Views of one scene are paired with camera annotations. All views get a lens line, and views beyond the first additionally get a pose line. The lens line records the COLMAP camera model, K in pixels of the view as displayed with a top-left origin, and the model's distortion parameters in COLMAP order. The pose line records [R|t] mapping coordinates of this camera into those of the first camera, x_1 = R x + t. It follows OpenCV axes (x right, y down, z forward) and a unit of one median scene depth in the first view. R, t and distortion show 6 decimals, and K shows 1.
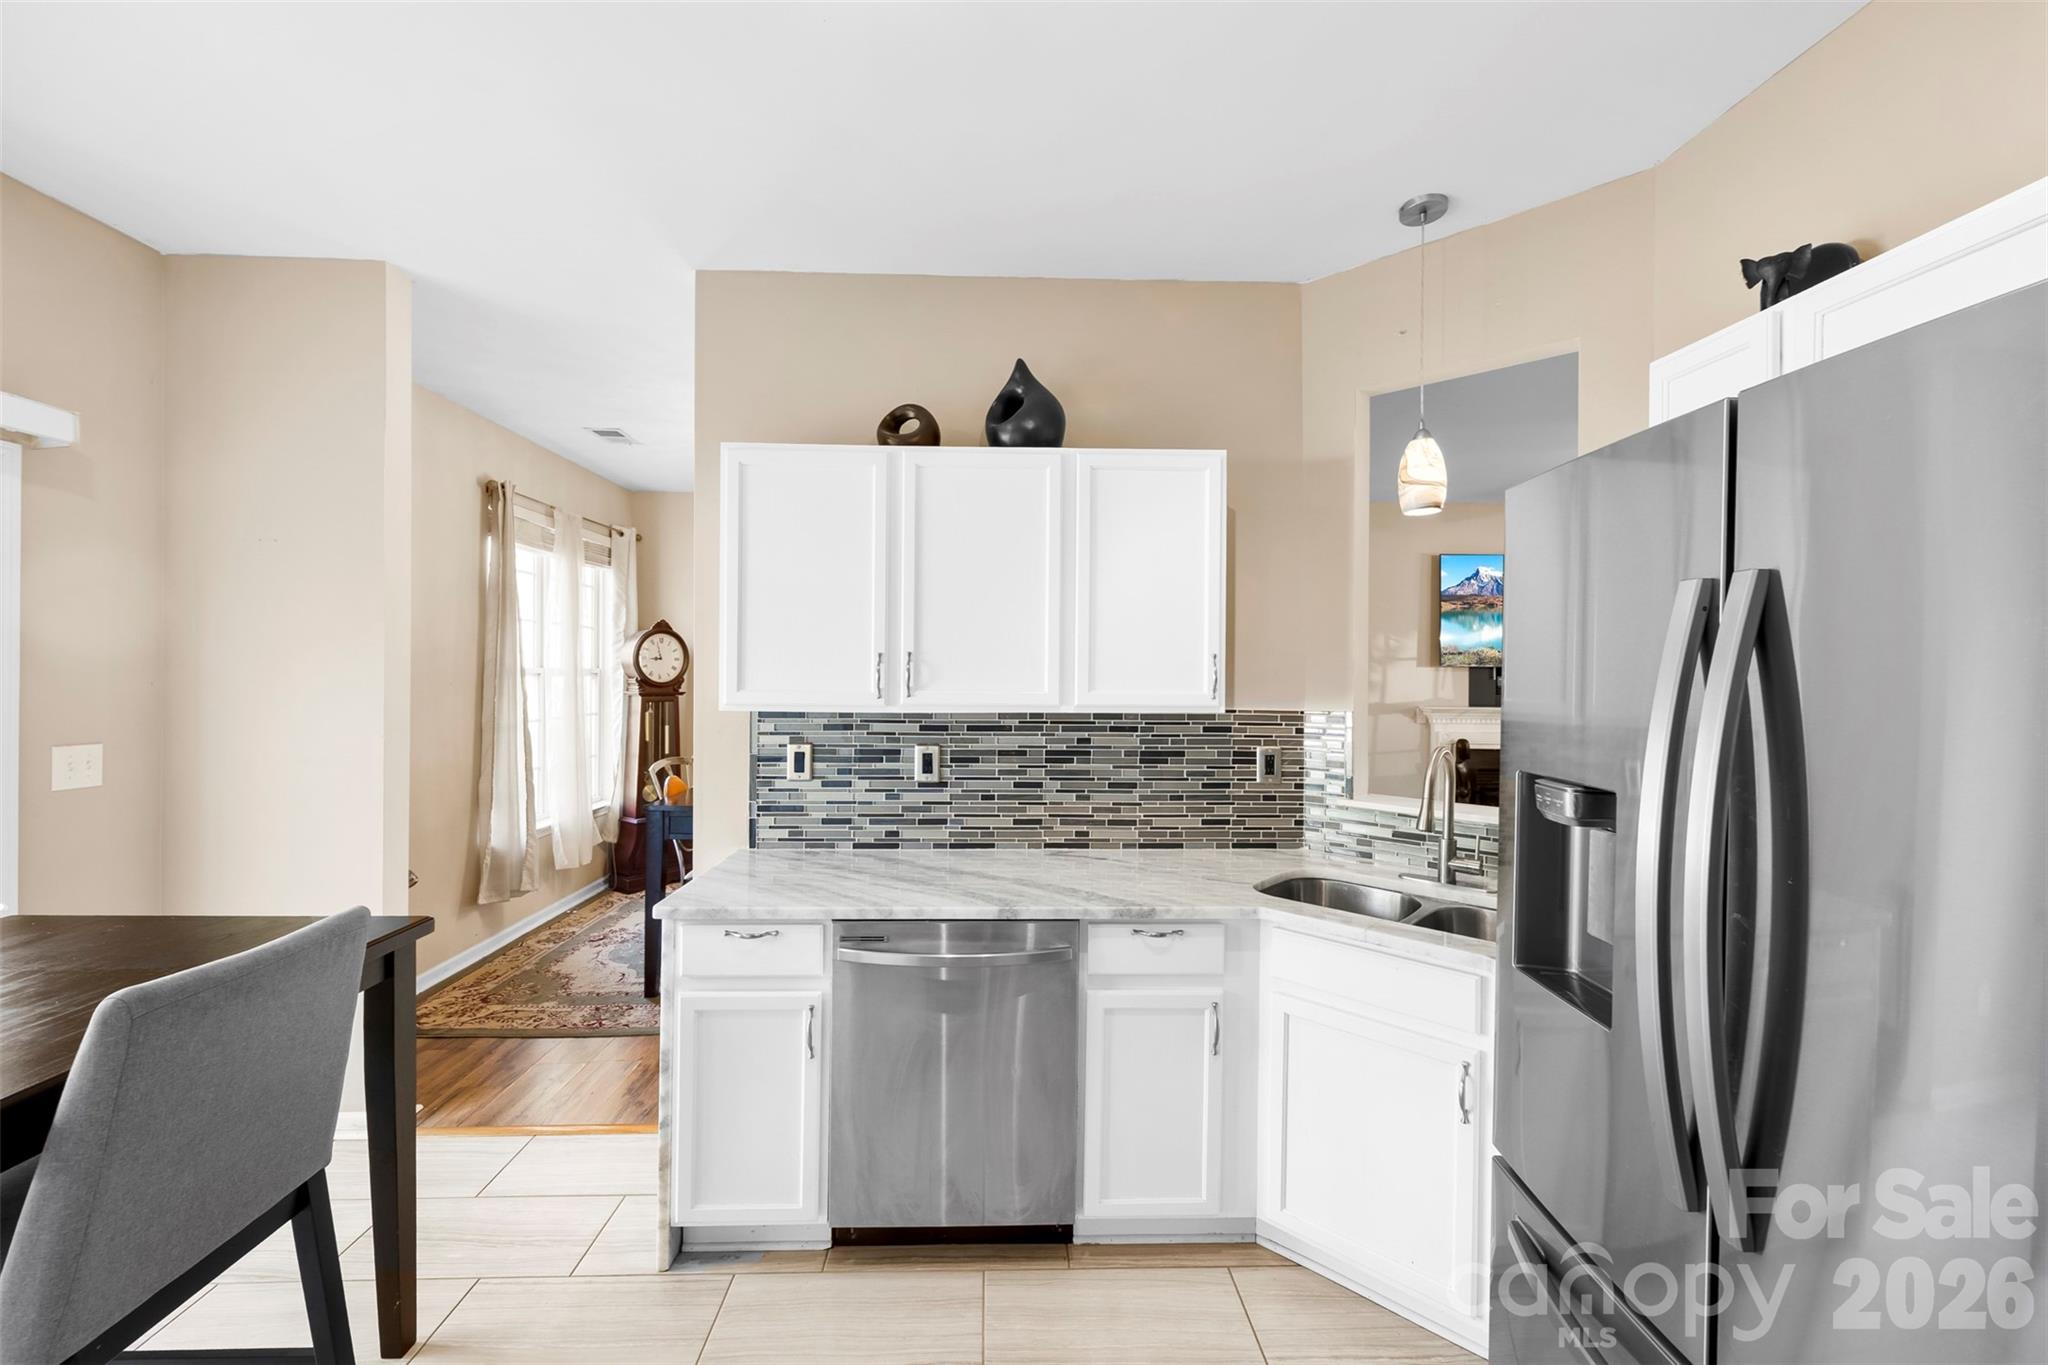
lens RADIAL K [[806.1, 0, 1027.8], [0, 806.1, 682.5], [0, 0, 1]] dist [0.003548, 0.000810]
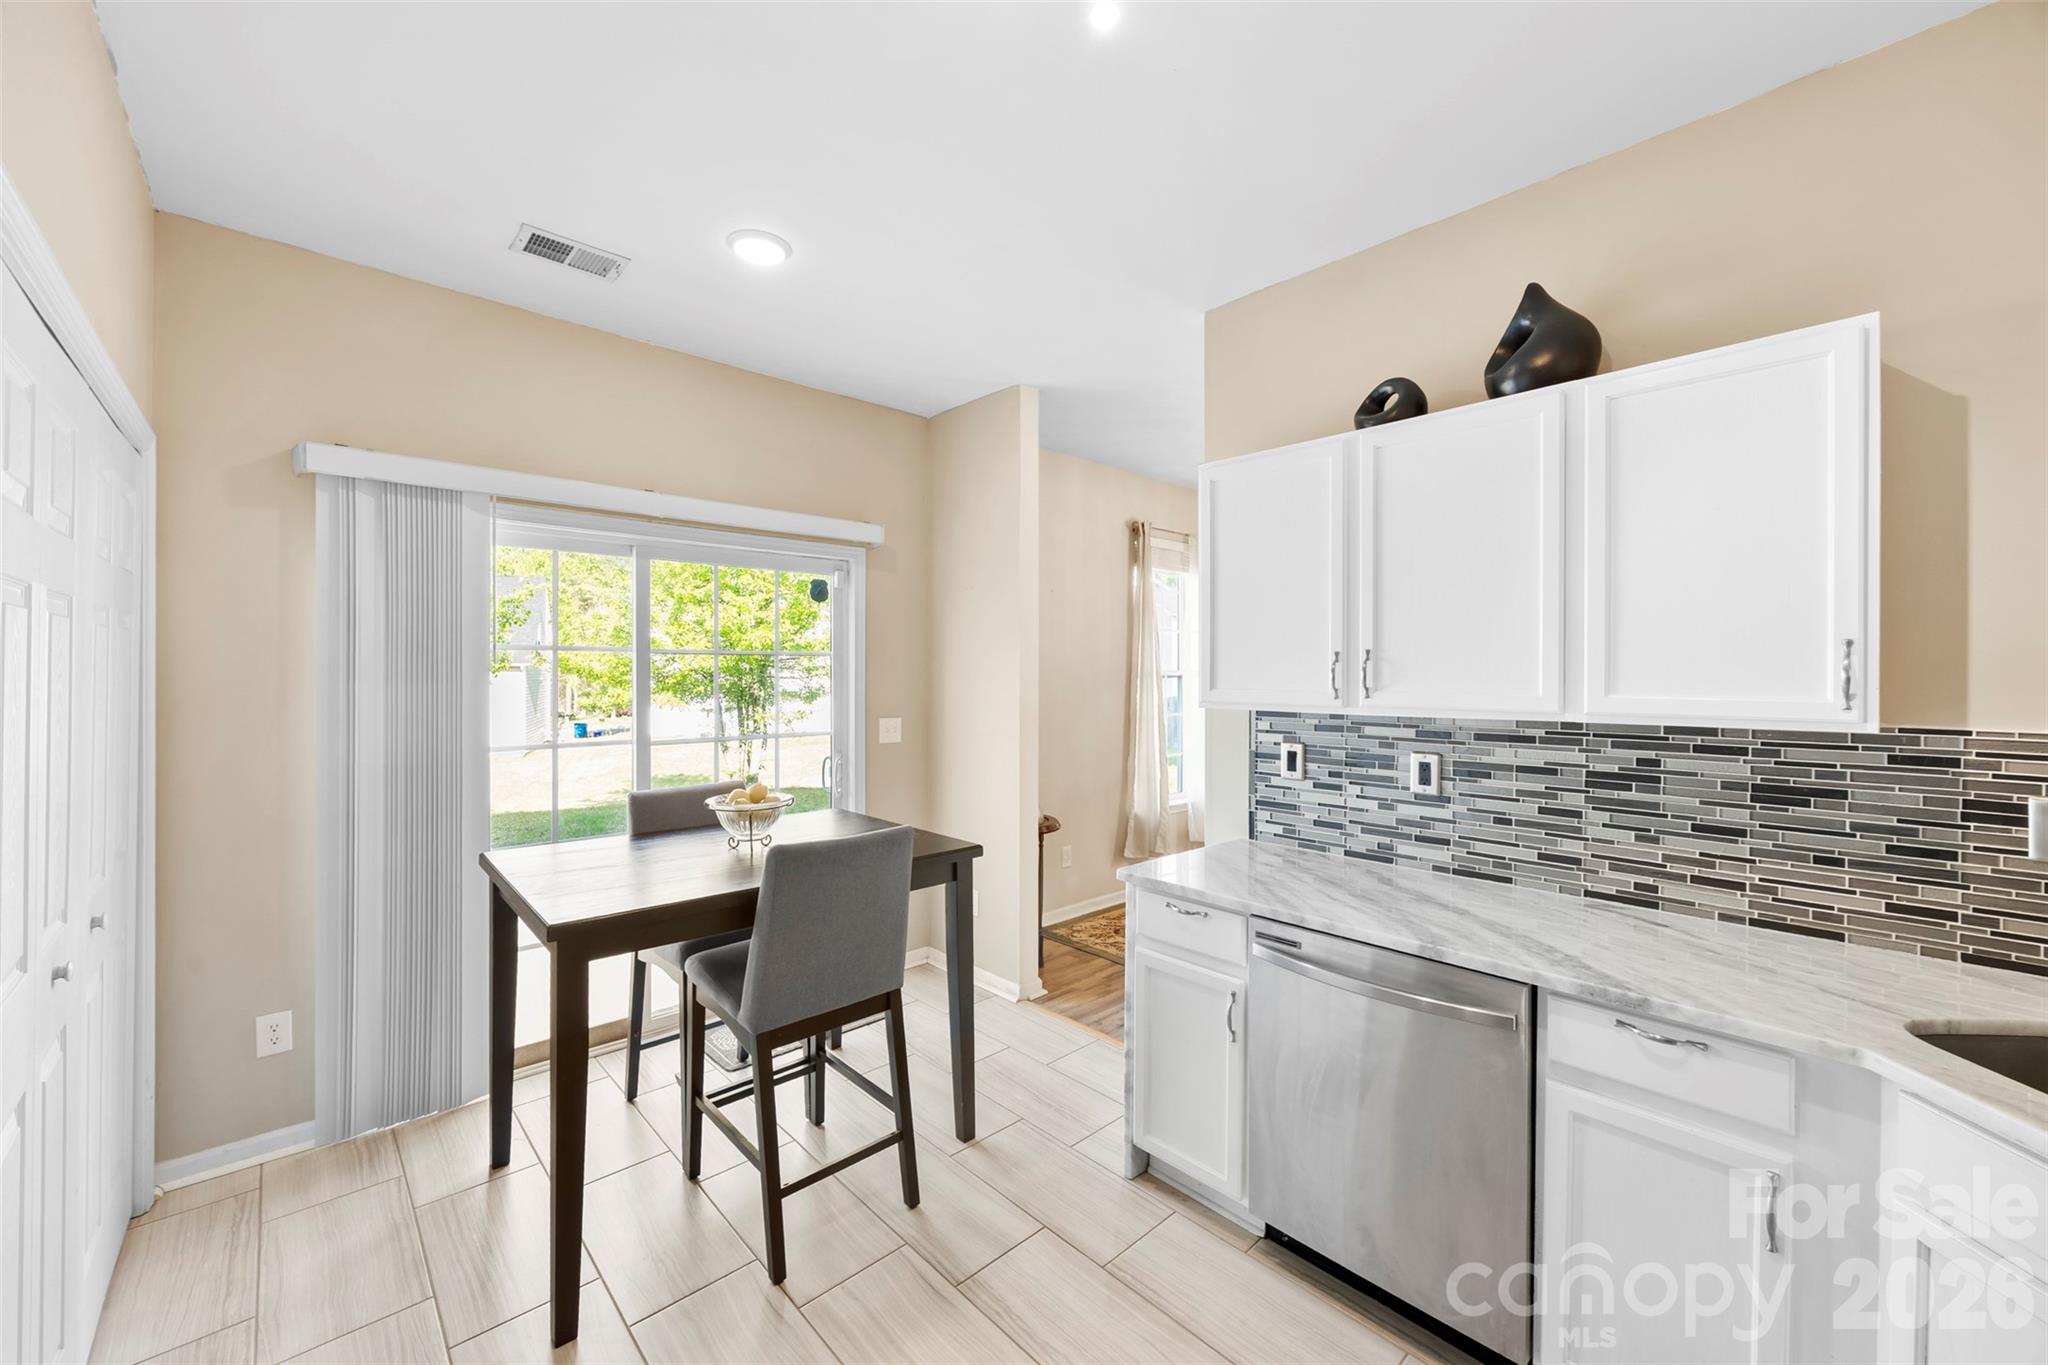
lens RADIAL K [[806.1, 0, 1038.3], [0, 806.1, 683.3], [0, 0, 1]] dist [0.003548, 0.000810]
pose [[0.656954, 0.003448, -0.753923, 0.271137], [-0.003681, 0.999992, 0.001366, 0.001022], [0.753922, 0.001878, 0.656962, 0.095020]]
